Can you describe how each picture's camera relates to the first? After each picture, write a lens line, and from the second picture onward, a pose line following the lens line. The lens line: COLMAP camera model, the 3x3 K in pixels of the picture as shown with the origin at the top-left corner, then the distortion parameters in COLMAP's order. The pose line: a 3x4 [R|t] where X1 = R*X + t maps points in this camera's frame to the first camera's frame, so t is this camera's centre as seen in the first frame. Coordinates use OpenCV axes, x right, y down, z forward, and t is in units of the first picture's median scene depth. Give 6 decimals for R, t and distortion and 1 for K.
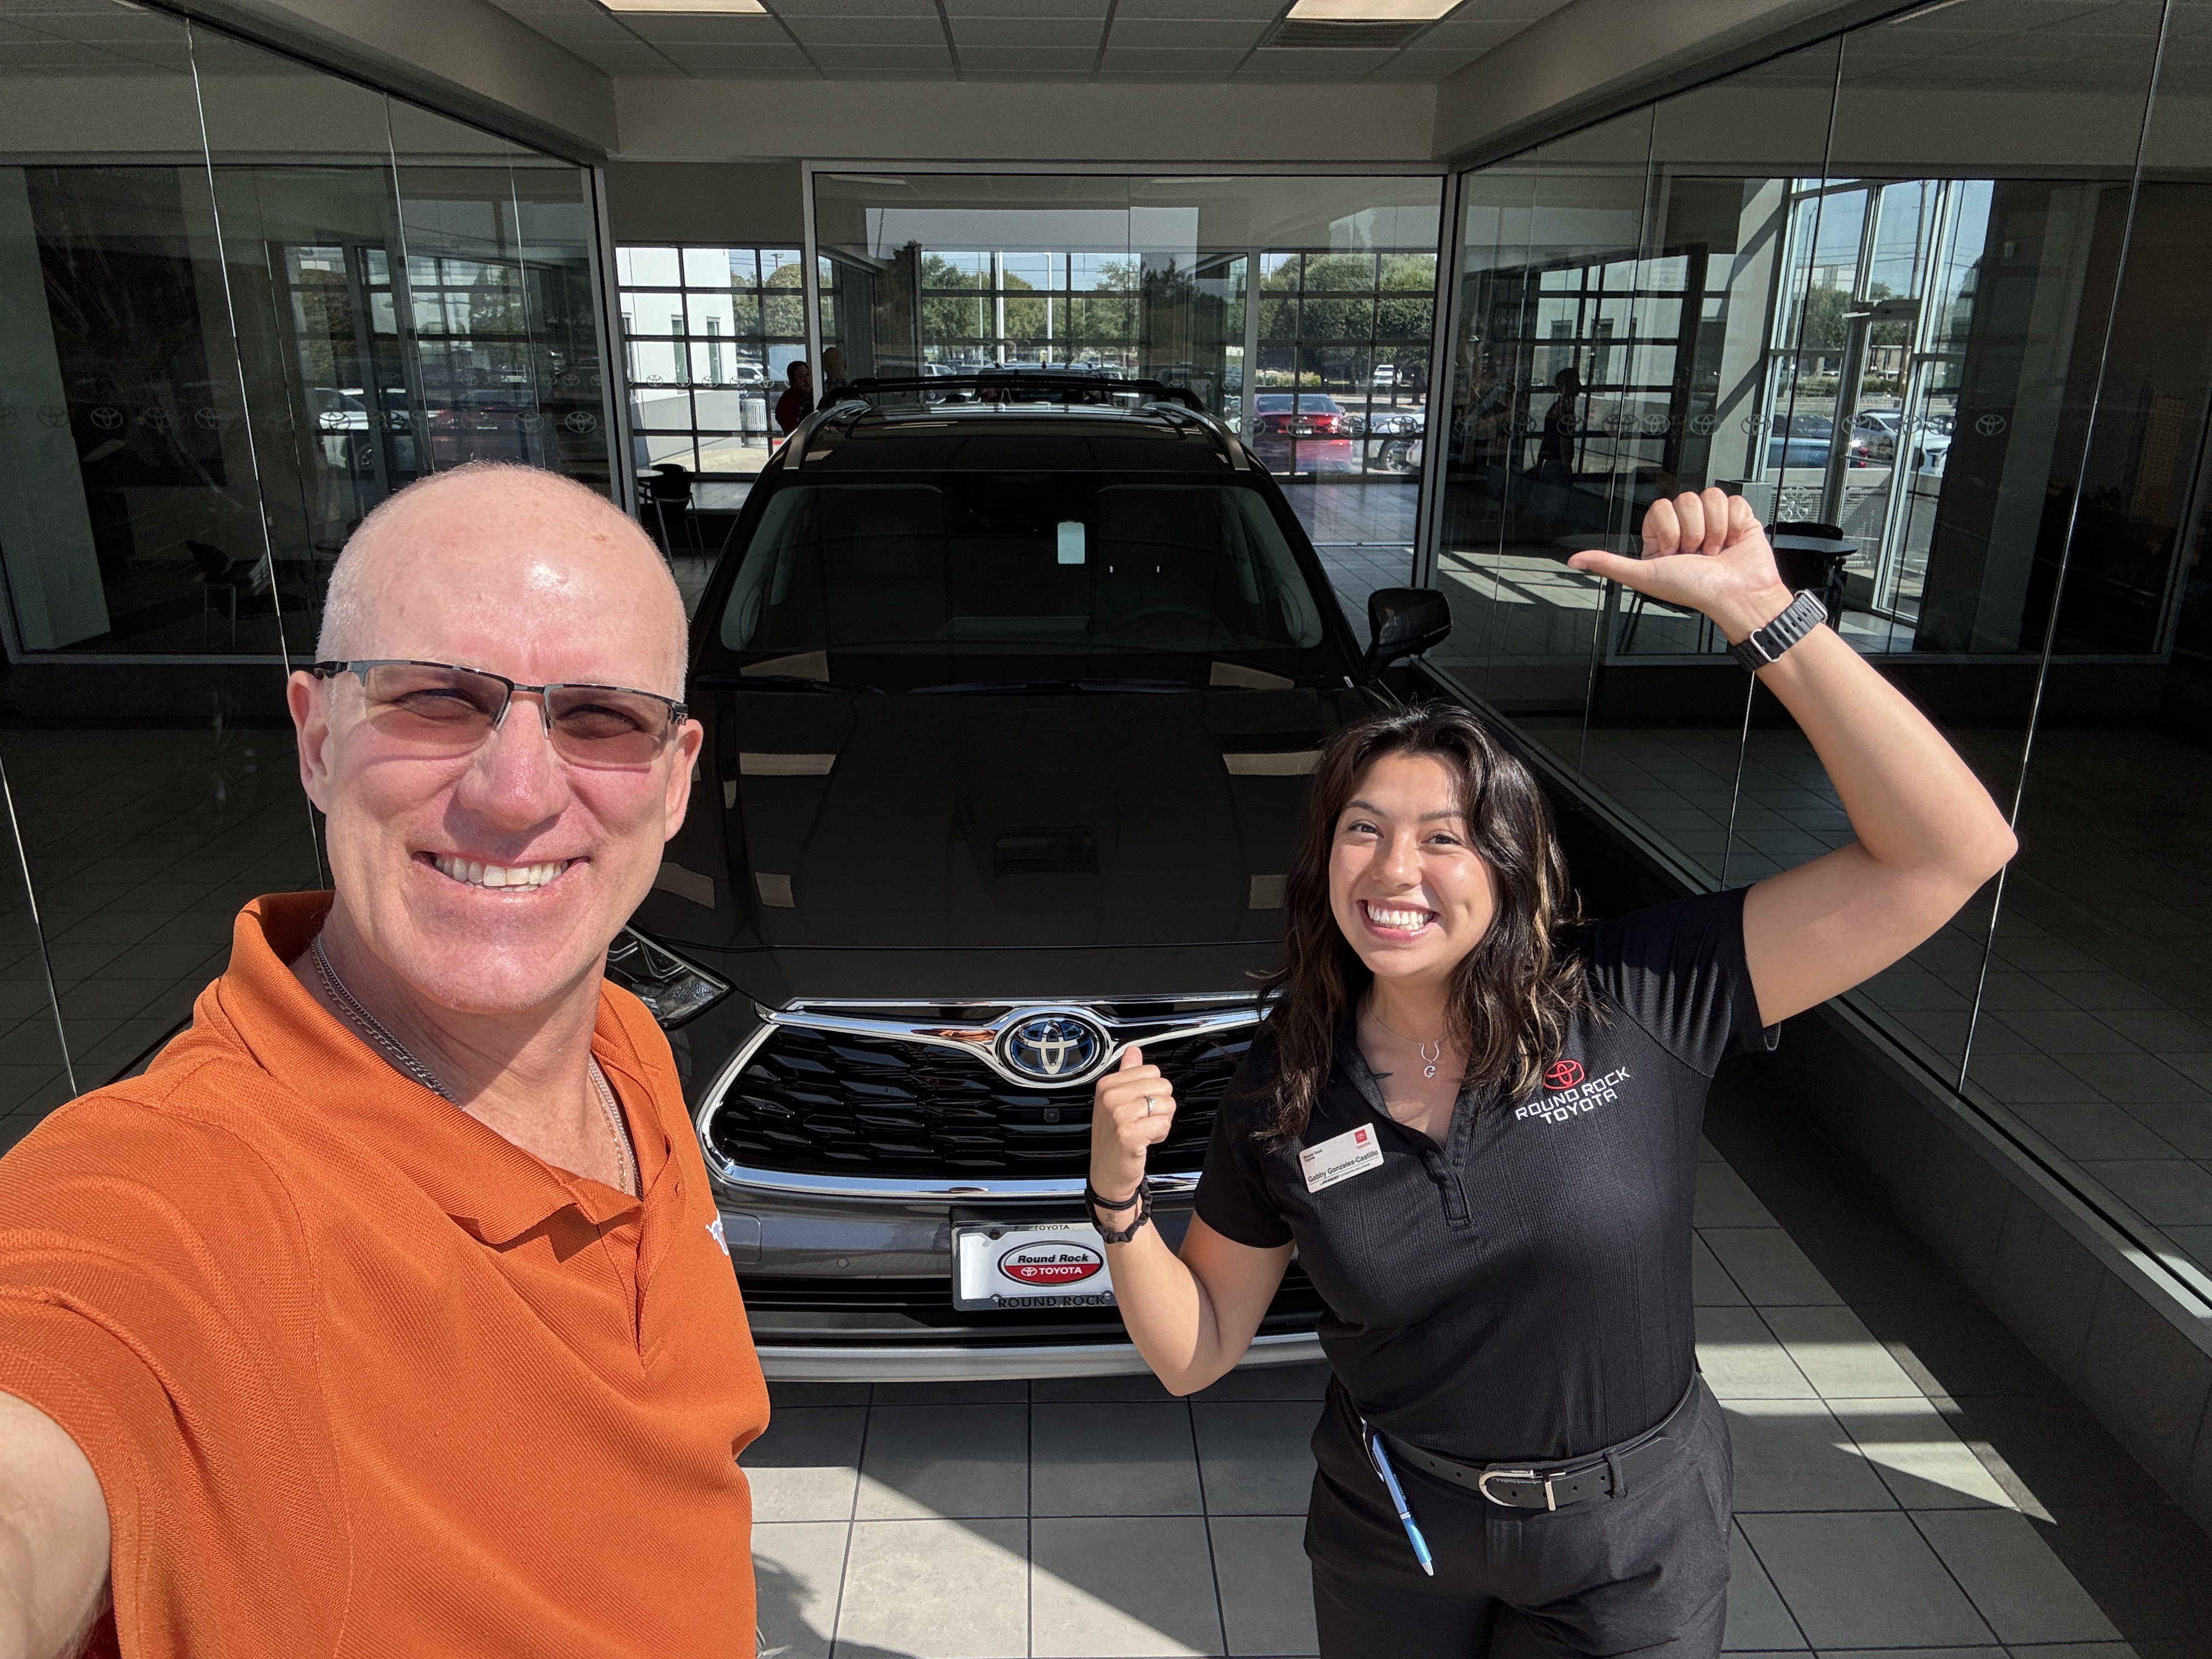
lens RADIAL K [[1622.0, 0, 1103.1], [0, 1622.0, 886.1], [0, 0, 1]] dist [0.043675, -0.042704]
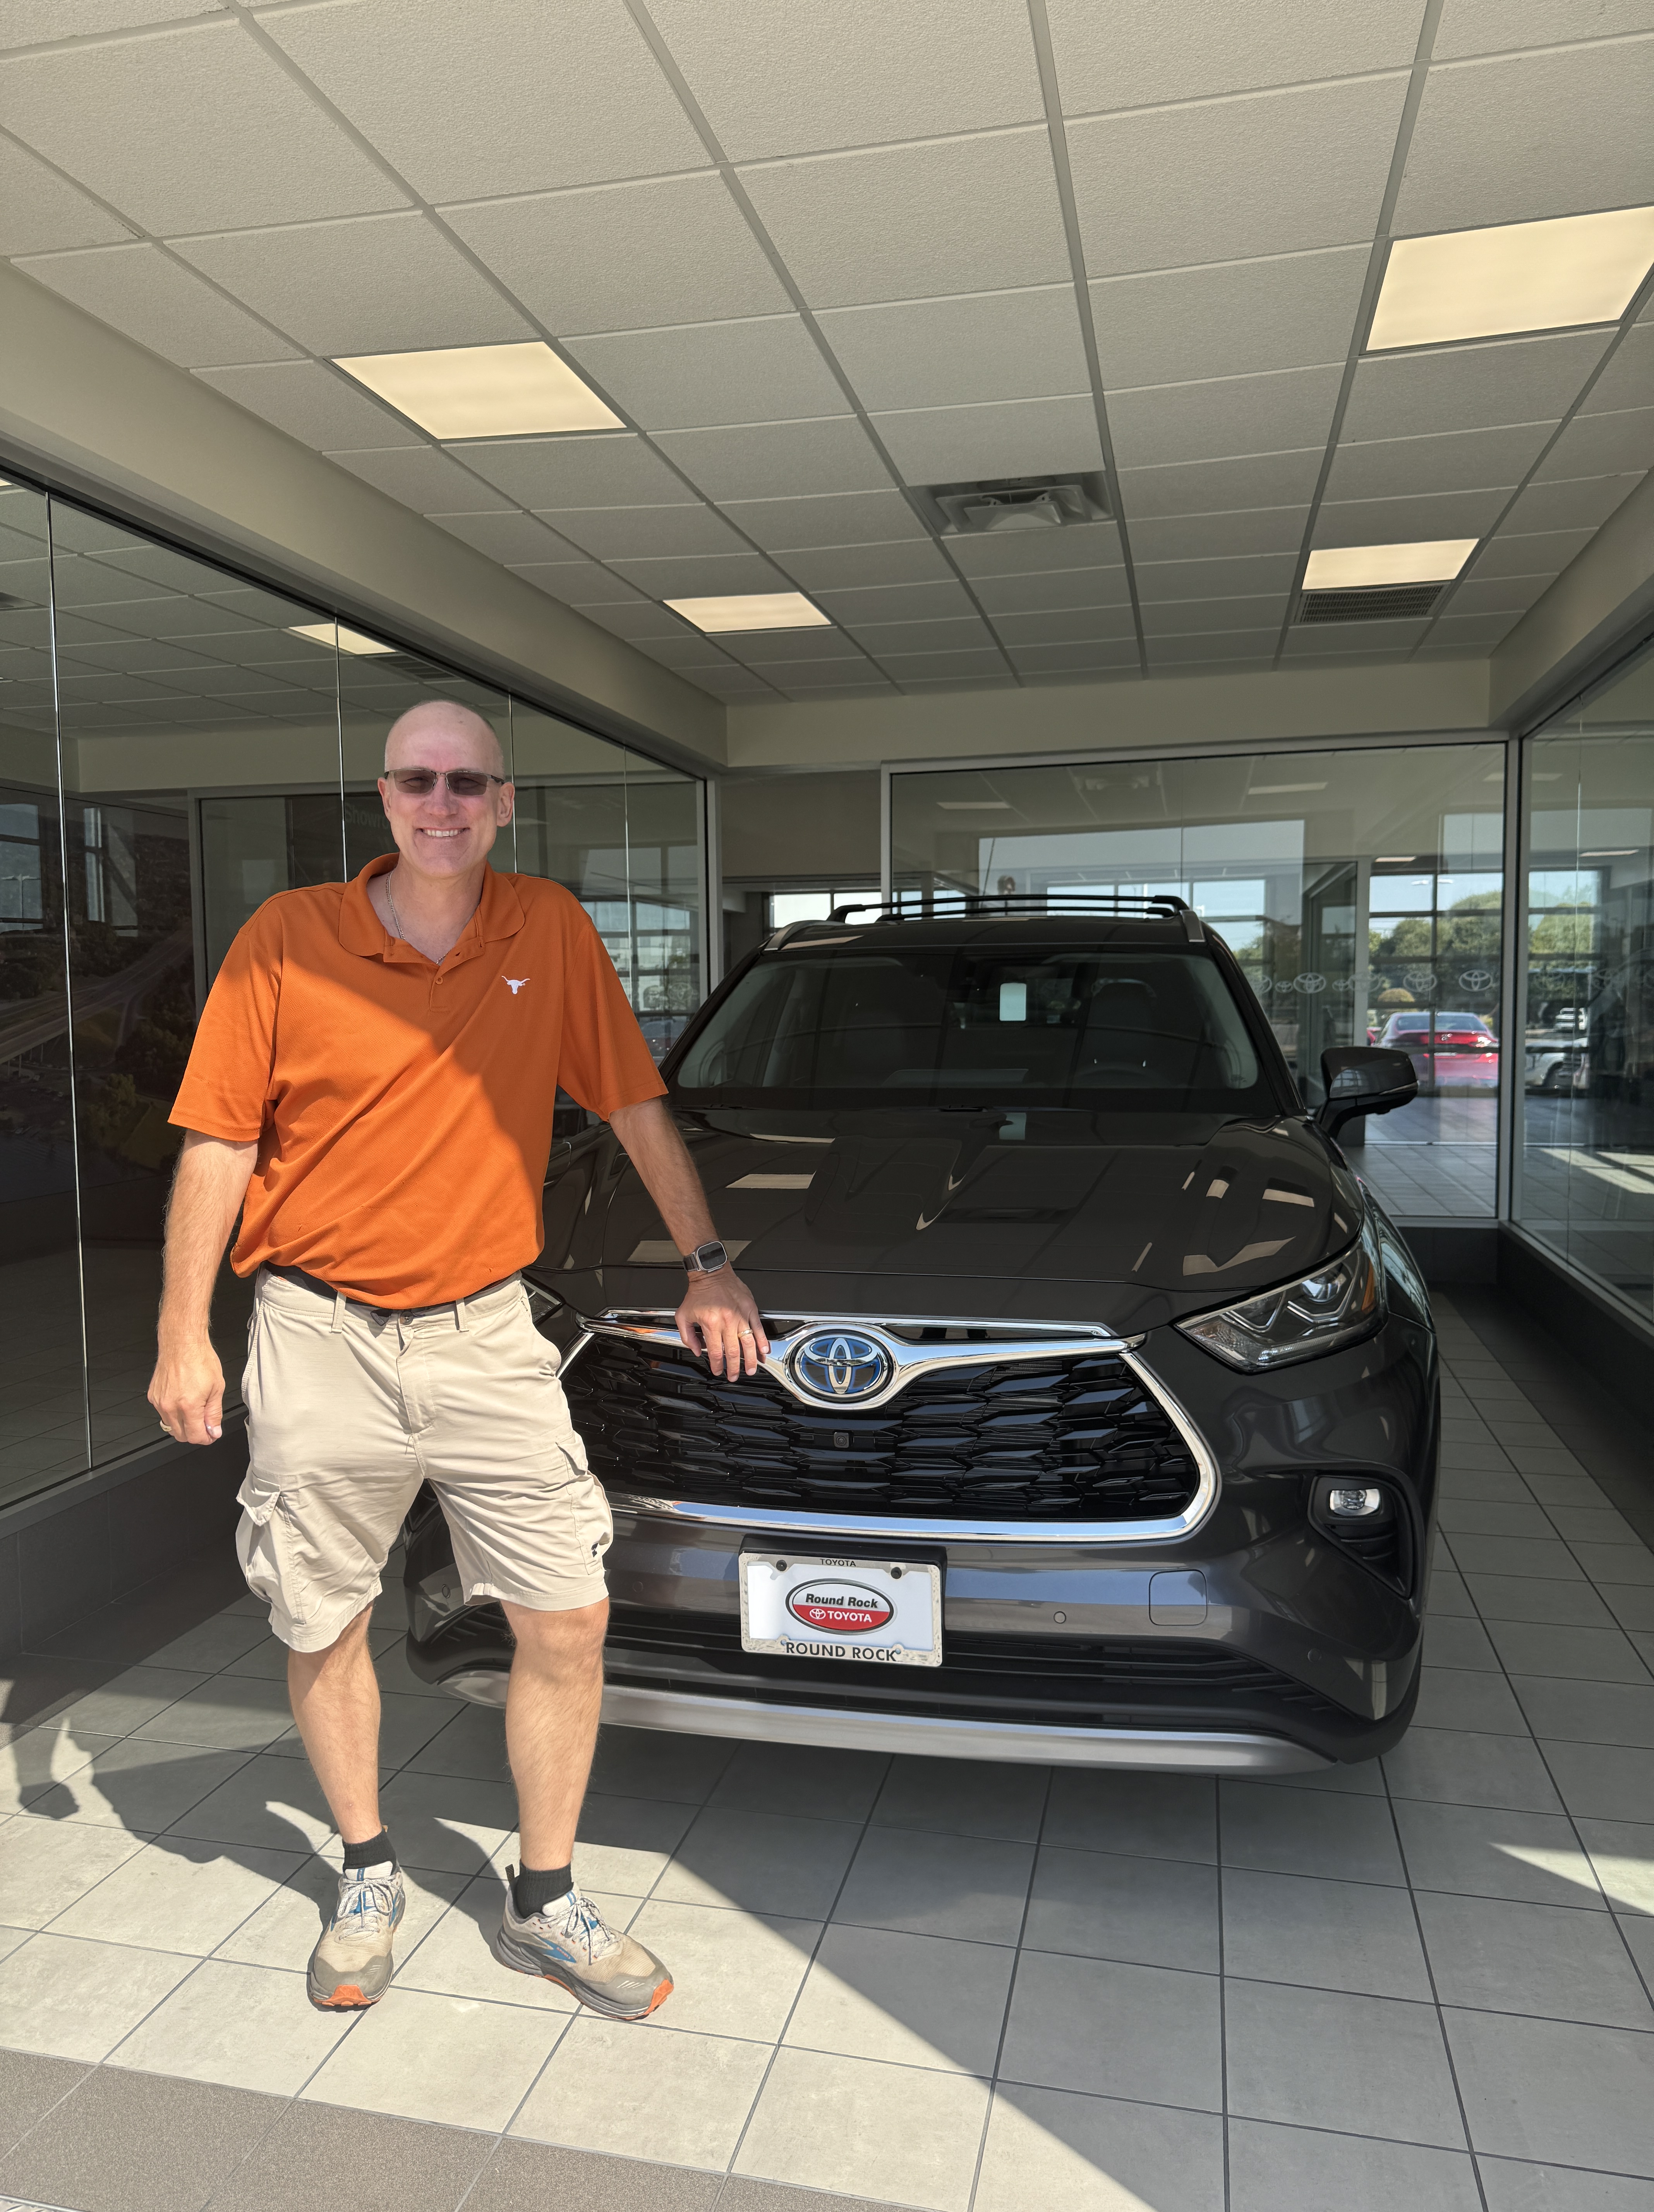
lens RADIAL K [[1627.3, 0, 810.3], [0, 1627.3, 1110.7], [0, 0, 1]] dist [0.036614, -0.045546]
pose [[0.962274, 0.003471, -0.272060, 0.128456], [-0.072467, 0.967070, -0.243977, 0.111258], [0.262254, 0.254488, 0.930838, 0.010917]]
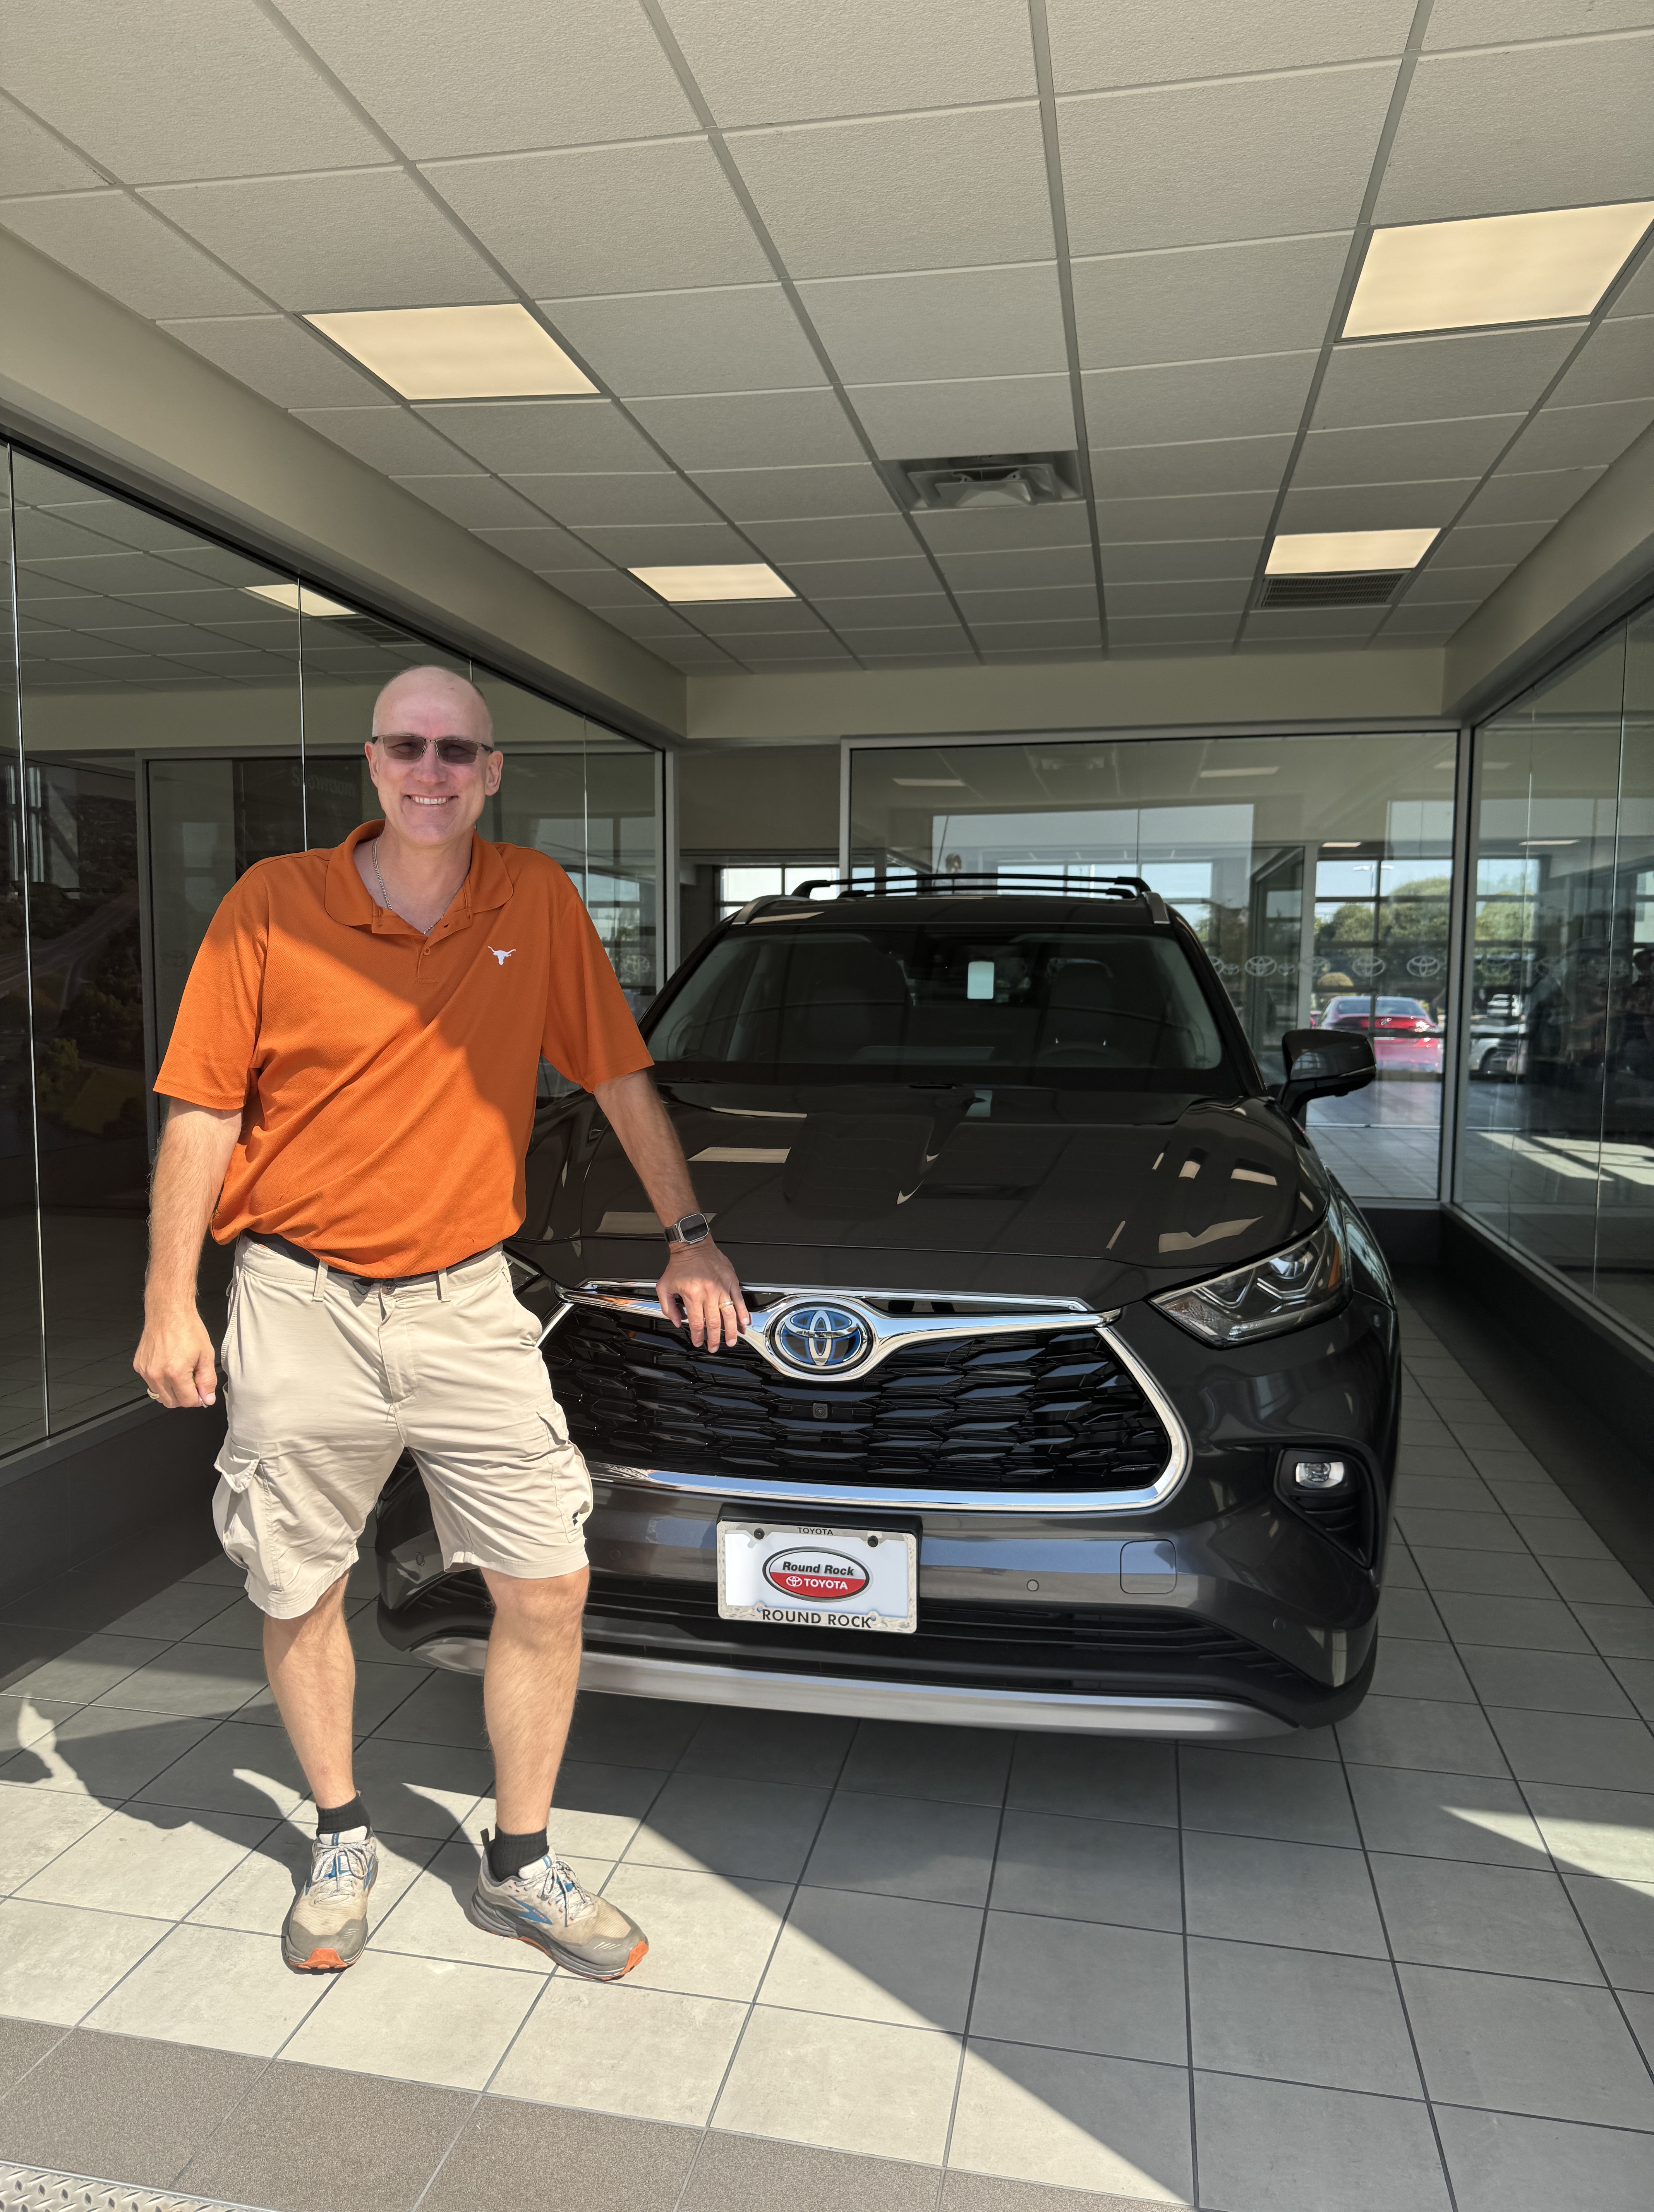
lens RADIAL K [[1627.3, 0, 812.2], [0, 1627.3, 1116.5], [0, 0, 1]] dist [0.036614, -0.045546]
pose [[0.971315, 0.020977, -0.236868, 0.115500], [-0.076735, 0.970463, -0.228722, 0.113685], [0.225074, 0.240337, 0.944235, 0.004152]]
